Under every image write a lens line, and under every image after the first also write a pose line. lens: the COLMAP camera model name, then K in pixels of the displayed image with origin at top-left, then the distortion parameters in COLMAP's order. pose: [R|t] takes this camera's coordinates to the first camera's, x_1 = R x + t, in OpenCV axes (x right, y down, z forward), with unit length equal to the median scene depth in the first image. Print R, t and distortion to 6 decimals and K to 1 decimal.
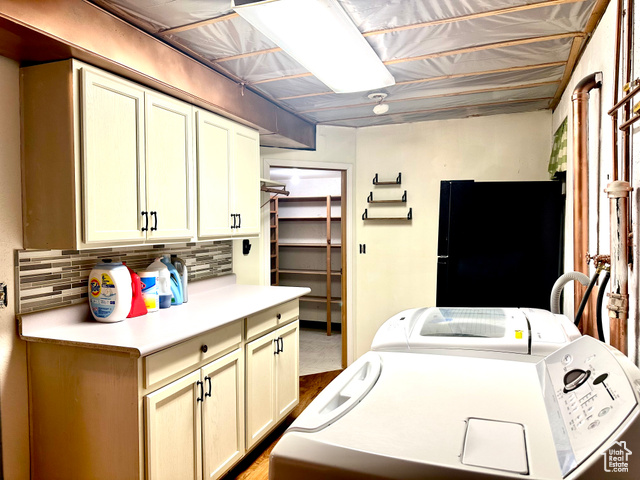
lens RADIAL K [[444.1, 0, 320.3], [0, 444.1, 239.0], [0, 0, 1]] dist [0.073860, -0.026402]
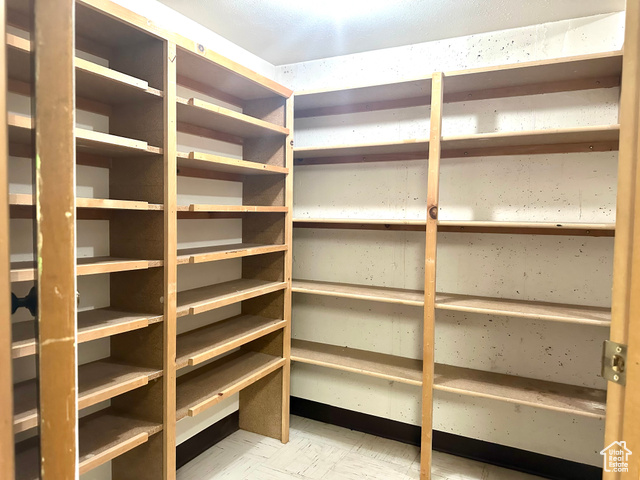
lens RADIAL K [[444.1, 0, 319.2], [0, 444.1, 239.4], [0, 0, 1]] dist [0.073860, -0.026402]
pose [[0.996288, 0.026876, -0.081778, -0.040539], [-0.023911, 0.999028, 0.037023, 0.016188], [0.082694, -0.034930, 0.995963, 0.634938]]
